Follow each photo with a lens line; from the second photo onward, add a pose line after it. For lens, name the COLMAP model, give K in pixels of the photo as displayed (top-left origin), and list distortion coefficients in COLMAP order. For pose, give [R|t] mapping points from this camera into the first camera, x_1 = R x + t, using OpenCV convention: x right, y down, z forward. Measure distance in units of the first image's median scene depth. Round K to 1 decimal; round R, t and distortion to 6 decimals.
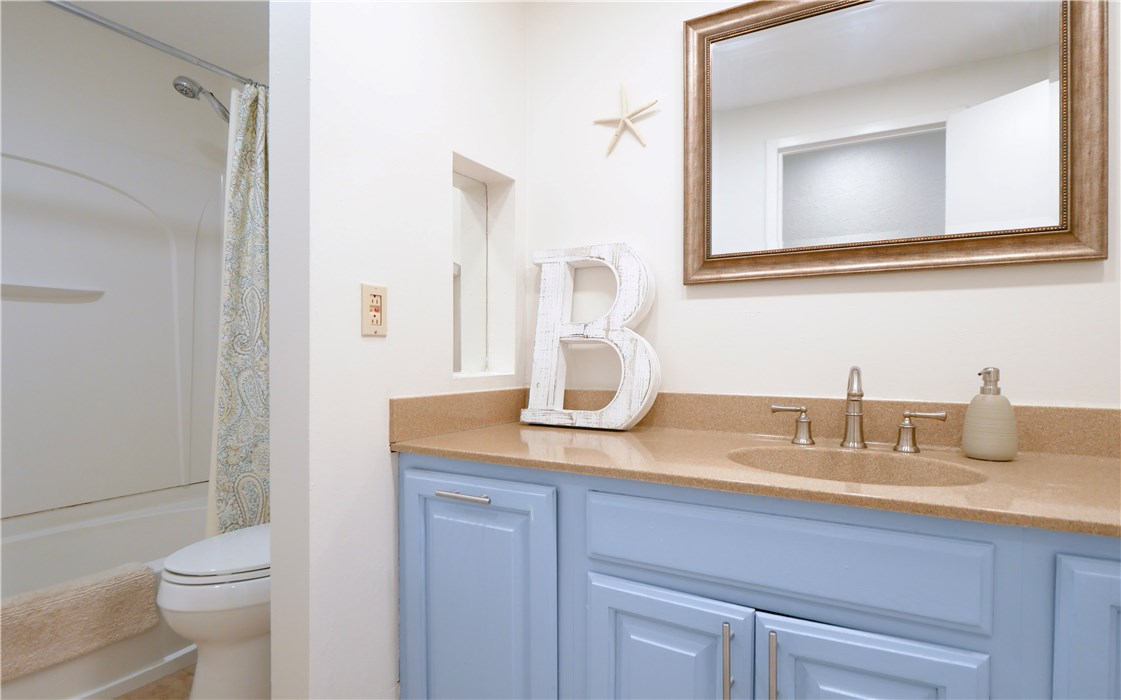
lens RADIAL K [[588.1, 0, 556.2], [0, 588.1, 348.0], [0, 0, 1]] dist [-0.002134, -0.000315]
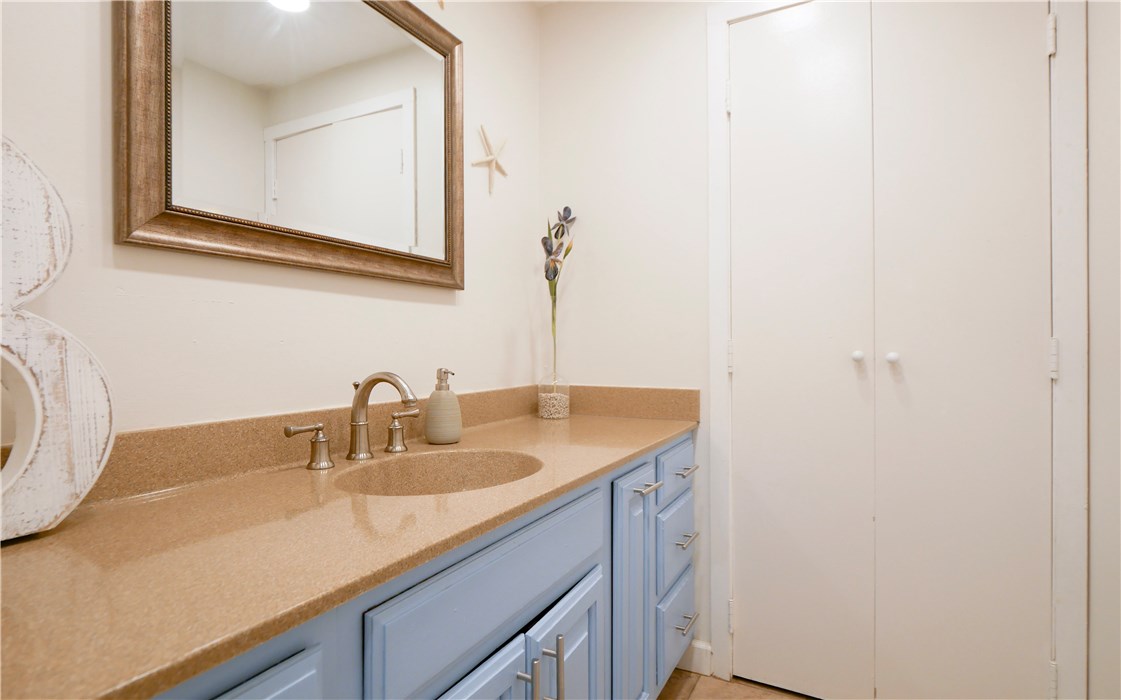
lens RADIAL K [[588.1, 0, 556.2], [0, 588.1, 348.0], [0, 0, 1]] dist [-0.002134, -0.000315]
pose [[-0.057137, 0.000066, 0.998366, -0.386085], [-0.005774, 0.999983, -0.000396, -0.008178], [-0.998350, -0.005787, -0.057136, 0.635299]]
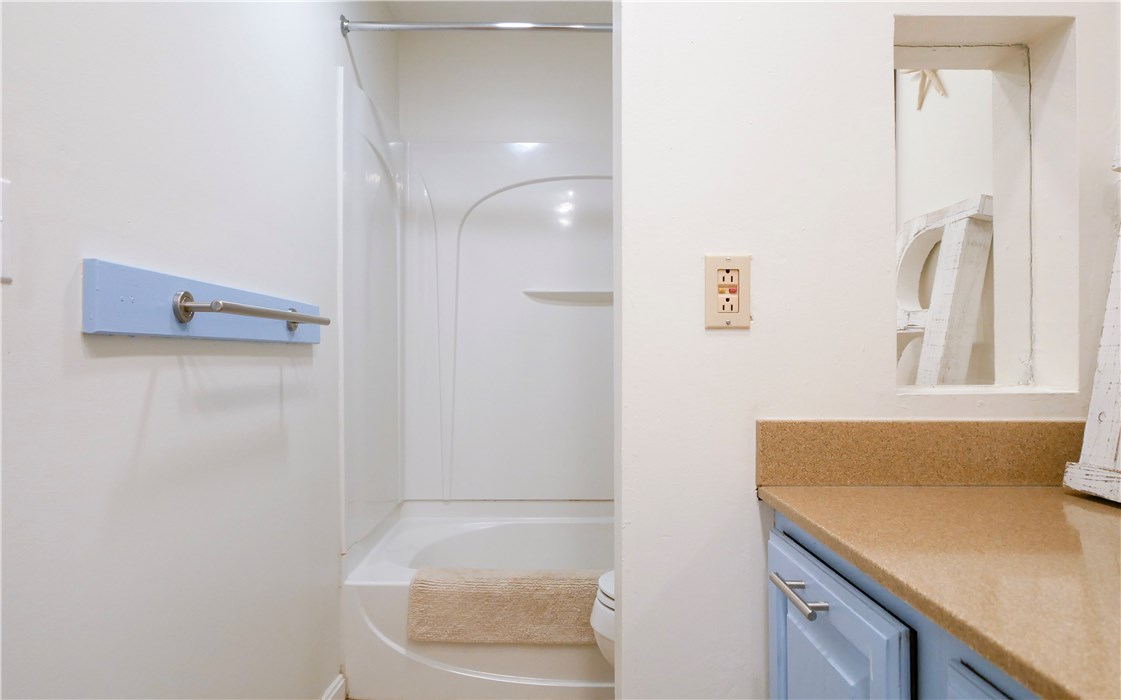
lens RADIAL K [[714.2, 0, 557.4], [0, 714.2, 341.4], [0, 0, 1]] dist [0.002733, -0.001316]
pose [[0.514292, -0.013755, -0.857505, 0.274634], [0.010300, 0.999898, -0.009862, 0.001175], [0.857553, -0.003761, 0.514381, 0.340812]]
